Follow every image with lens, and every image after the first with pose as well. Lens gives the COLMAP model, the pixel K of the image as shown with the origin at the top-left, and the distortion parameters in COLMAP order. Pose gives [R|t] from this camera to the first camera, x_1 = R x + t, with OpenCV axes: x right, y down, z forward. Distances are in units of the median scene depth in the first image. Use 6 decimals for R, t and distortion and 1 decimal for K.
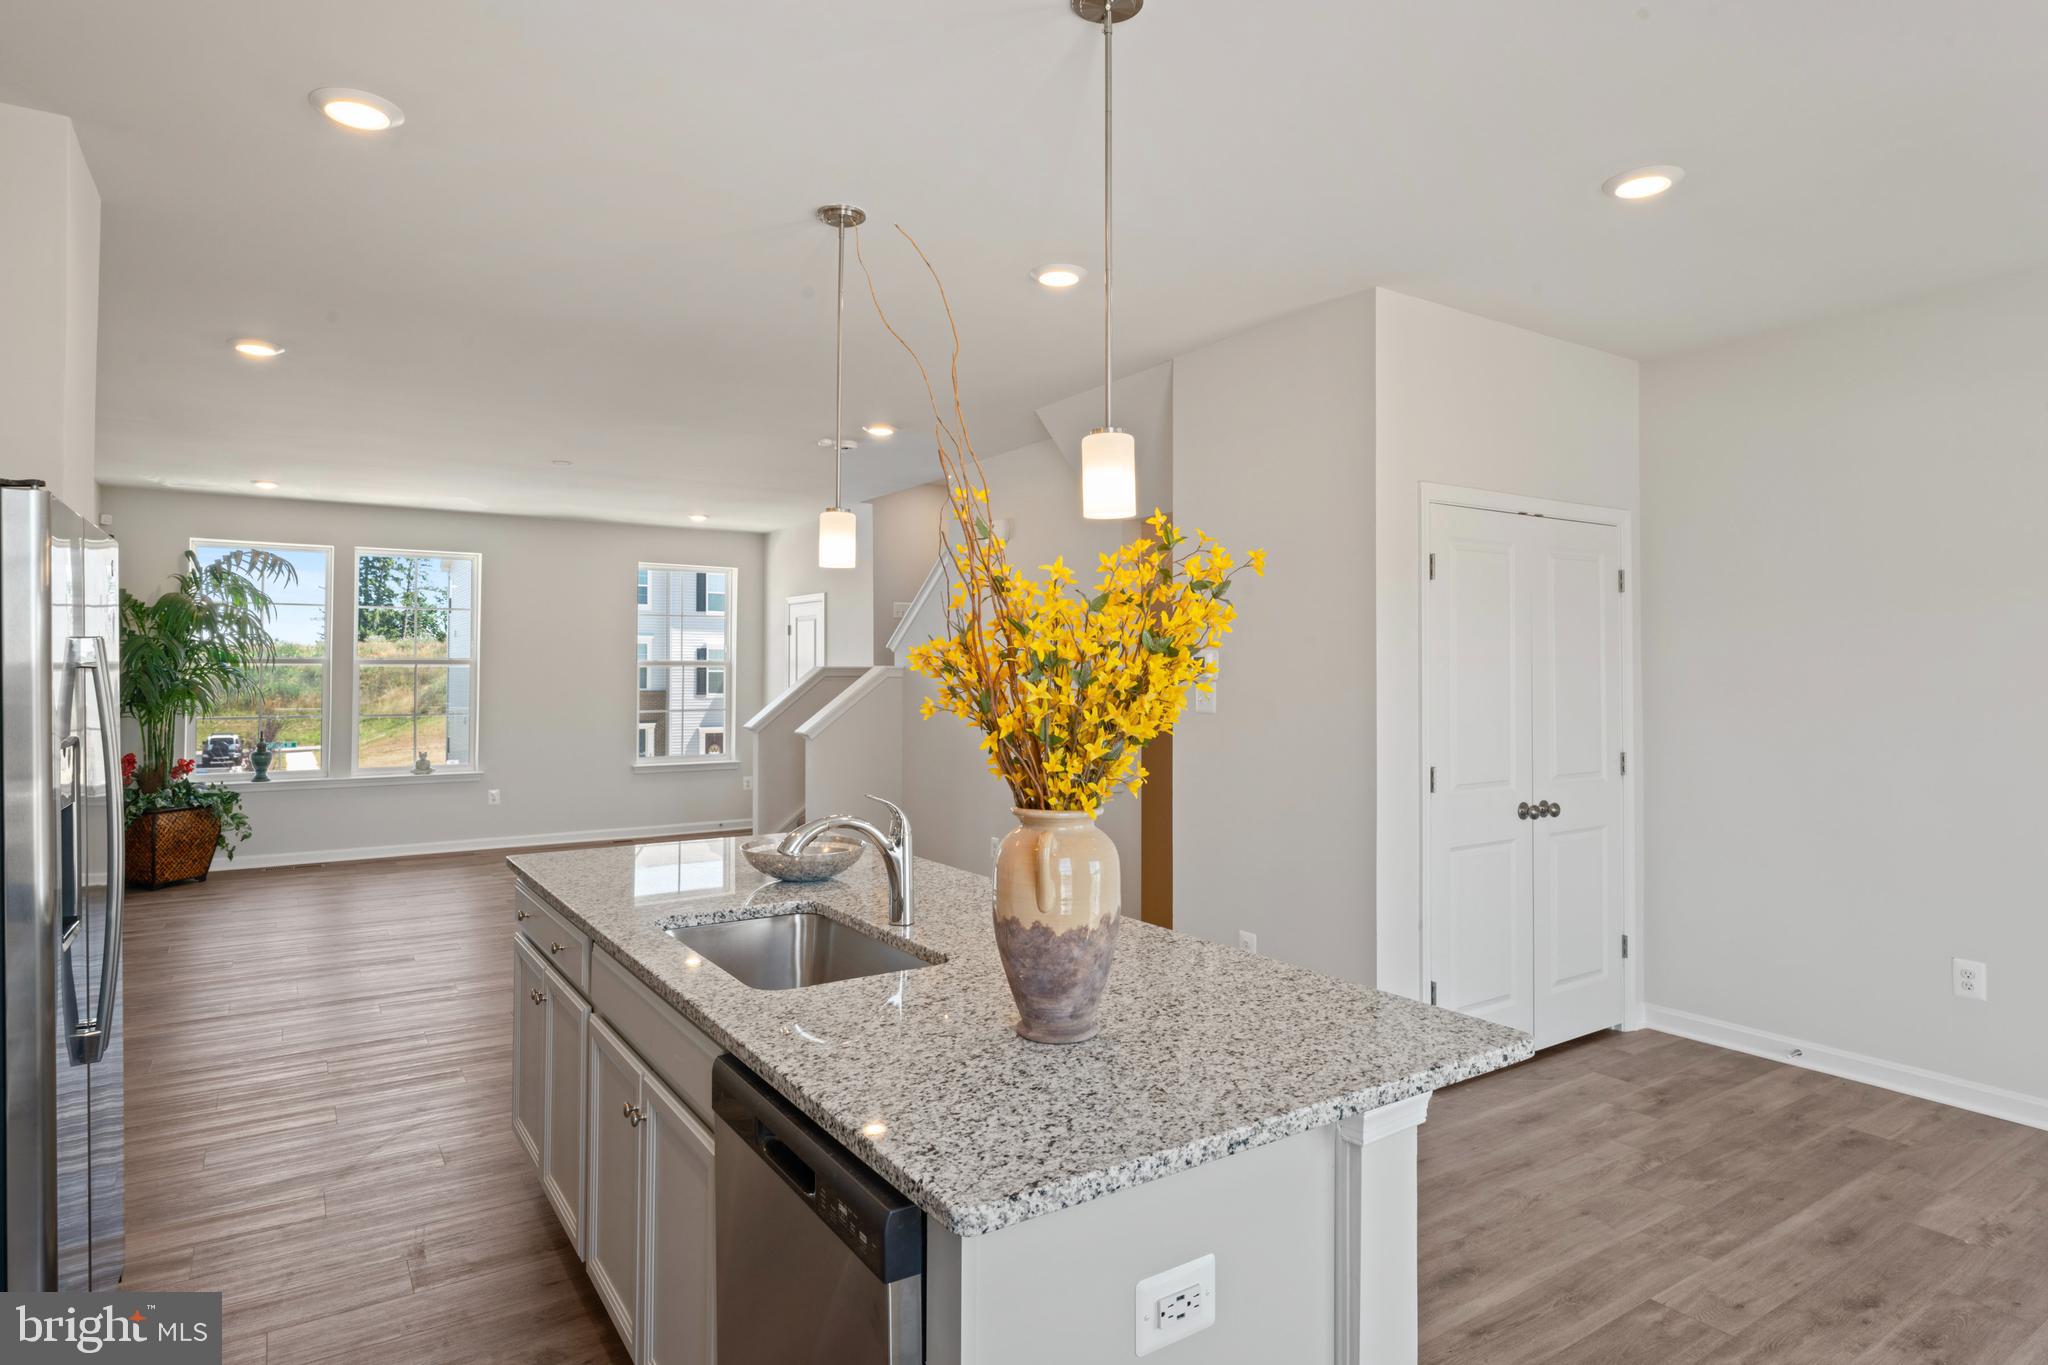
lens RADIAL K [[1123.3, 0, 1027.4], [0, 1123.3, 645.6], [0, 0, 1]] dist [0.002711, -0.000665]
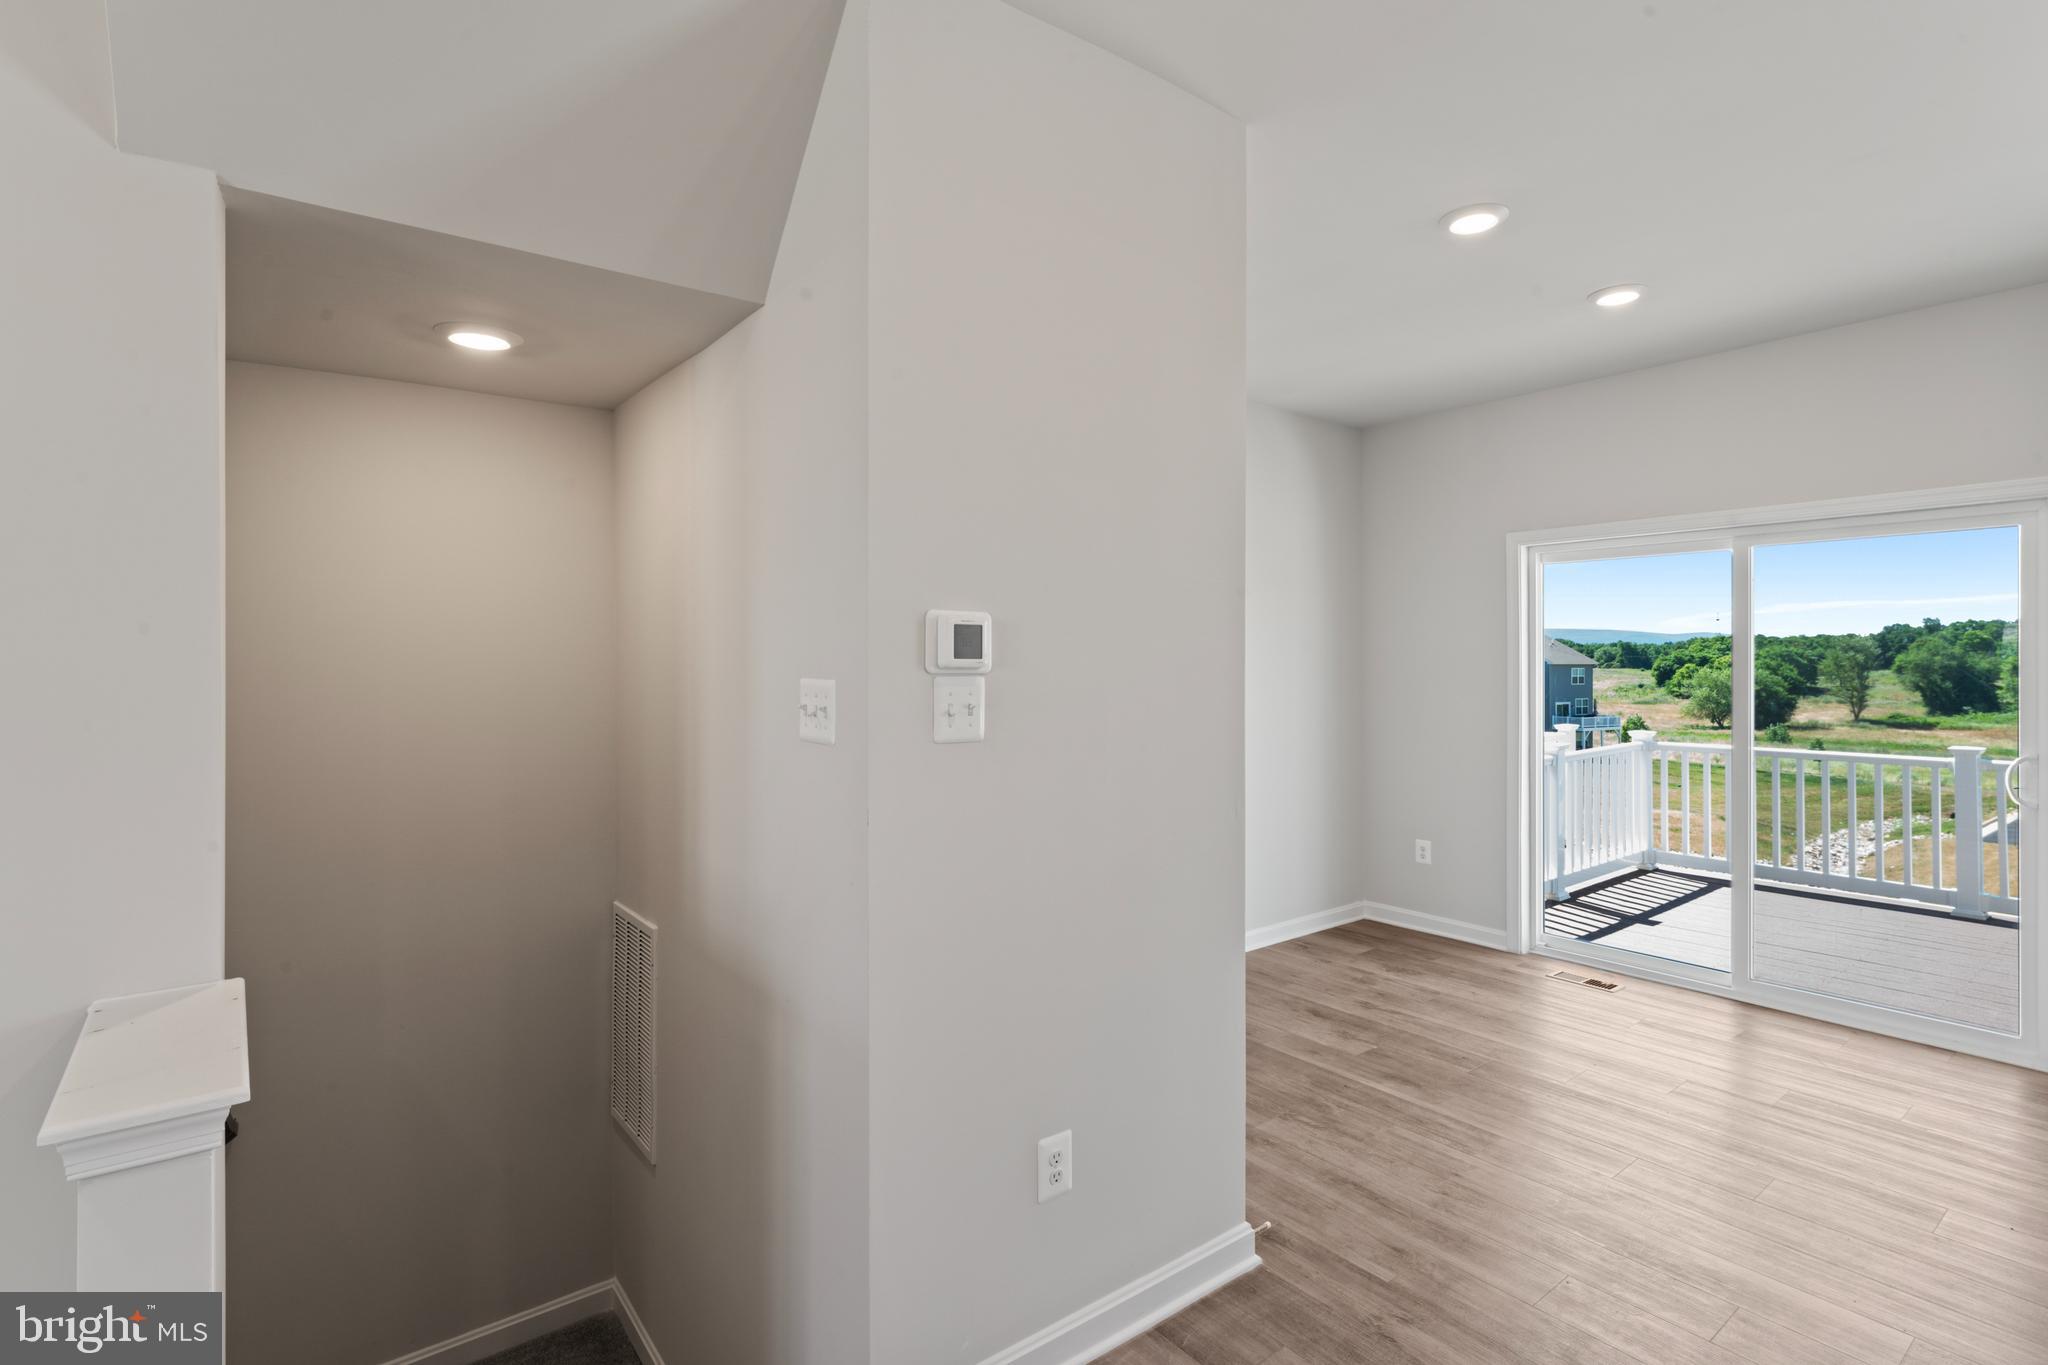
lens RADIAL K [[981.0, 0, 1024.8], [0, 981.0, 663.7], [0, 0, 1]] dist [-0.001038, -0.000189]
pose [[-0.070737, -0.000788, 0.997495, -0.266794], [-0.021733, 0.999764, -0.000751, 0.027335], [-0.997258, -0.021731, -0.070737, 1.021287]]
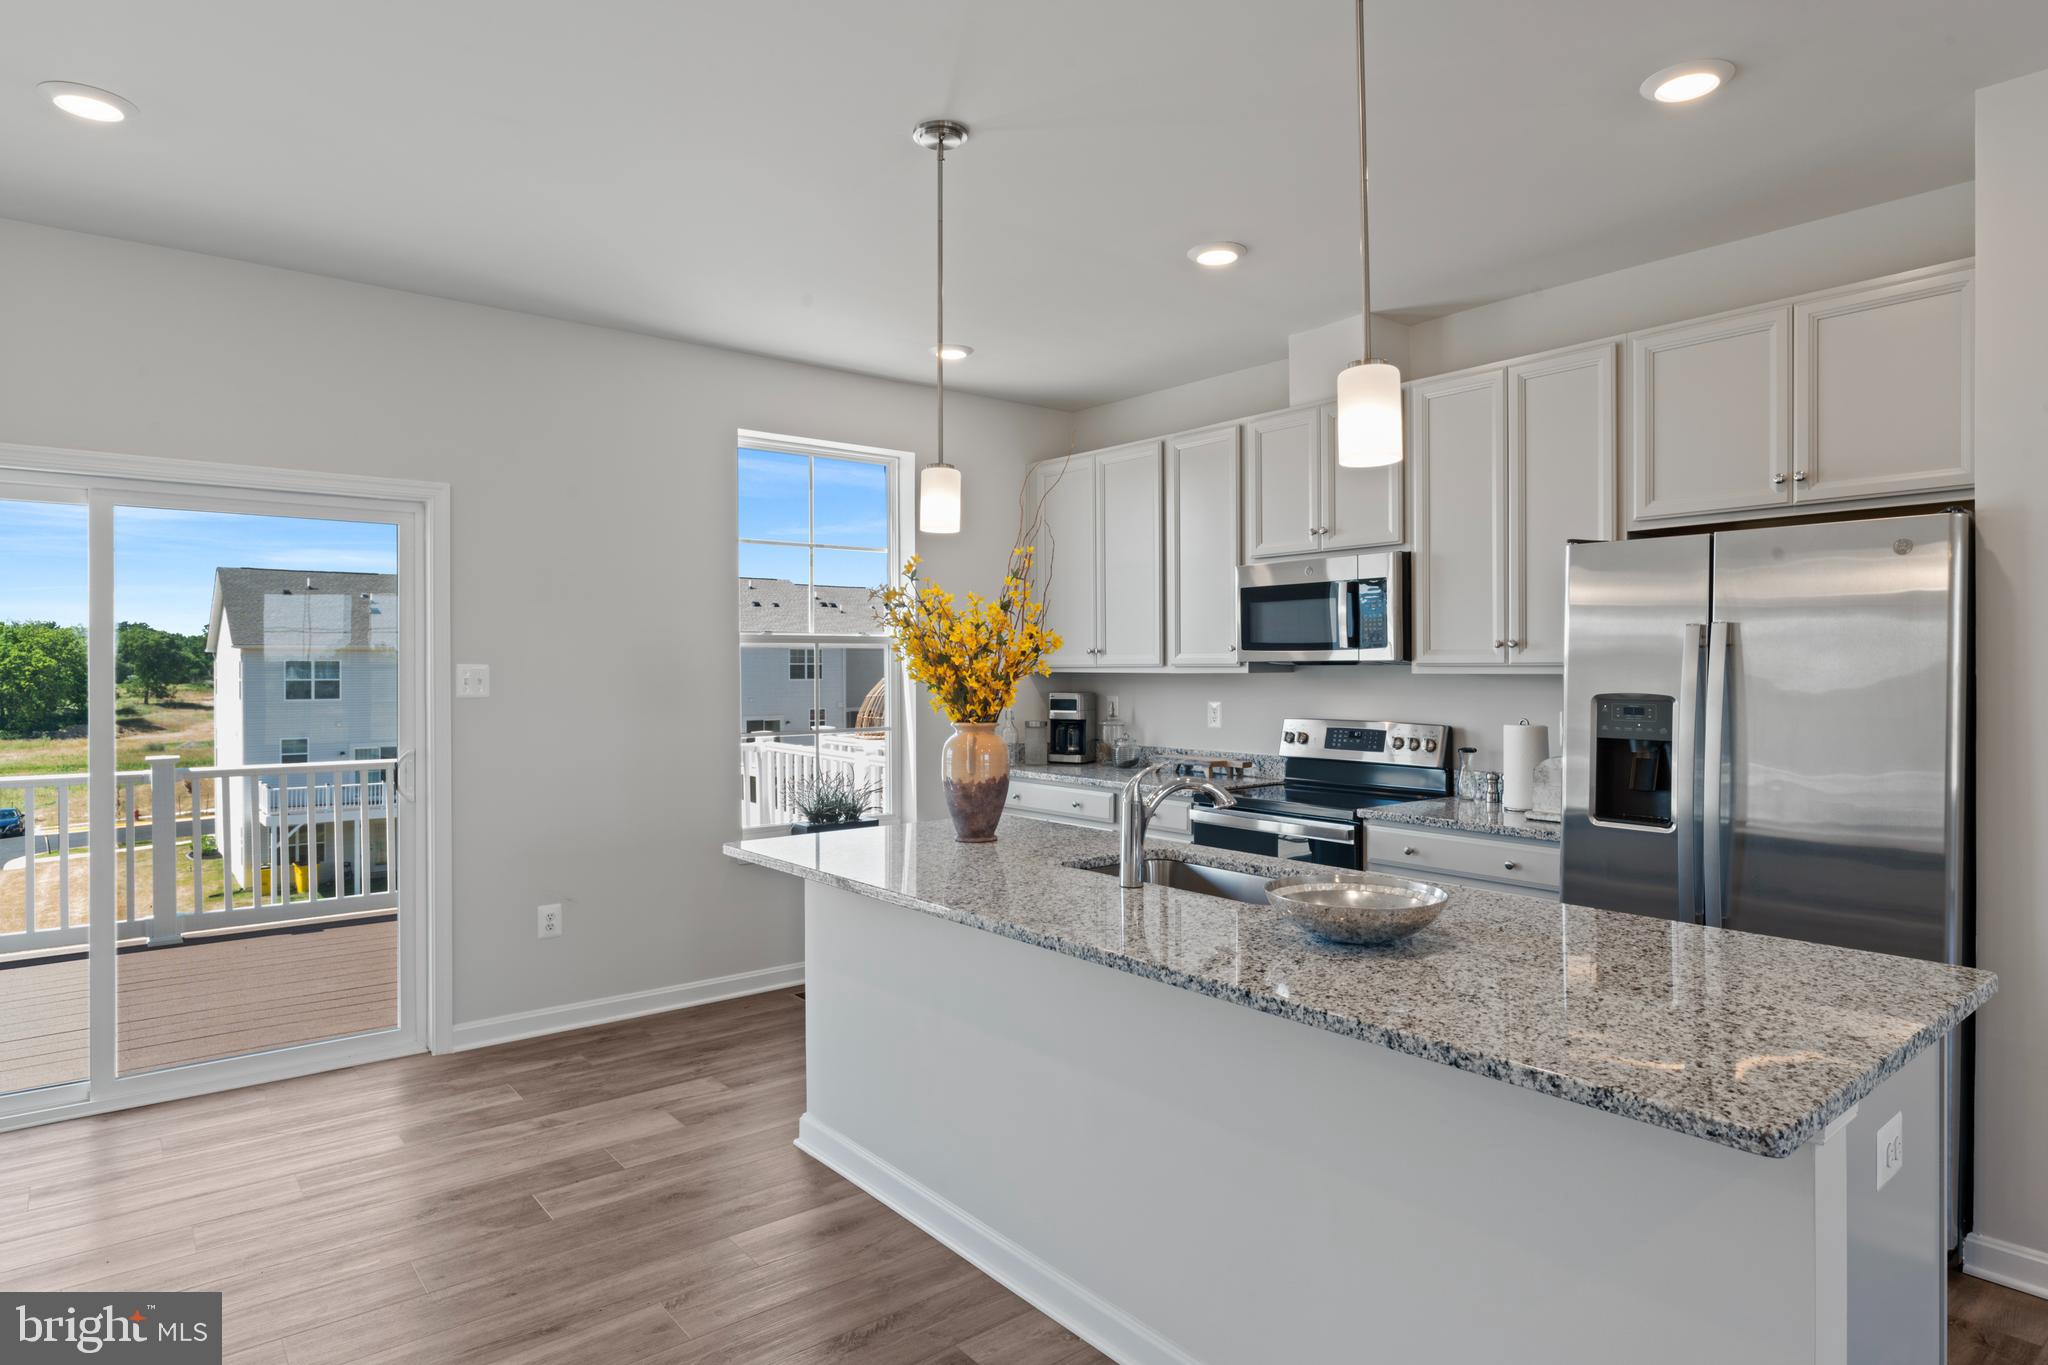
lens RADIAL K [[1140.9, 0, 1027.2], [0, 1140.9, 675.1], [0, 0, 1]] dist [0.002662, 0.000171]
pose [[-0.995439, 0.001059, -0.095396, 0.048433], [0.002608, 0.999867, -0.016117, 0.037072], [0.095366, -0.016293, -0.995309, 1.147985]]
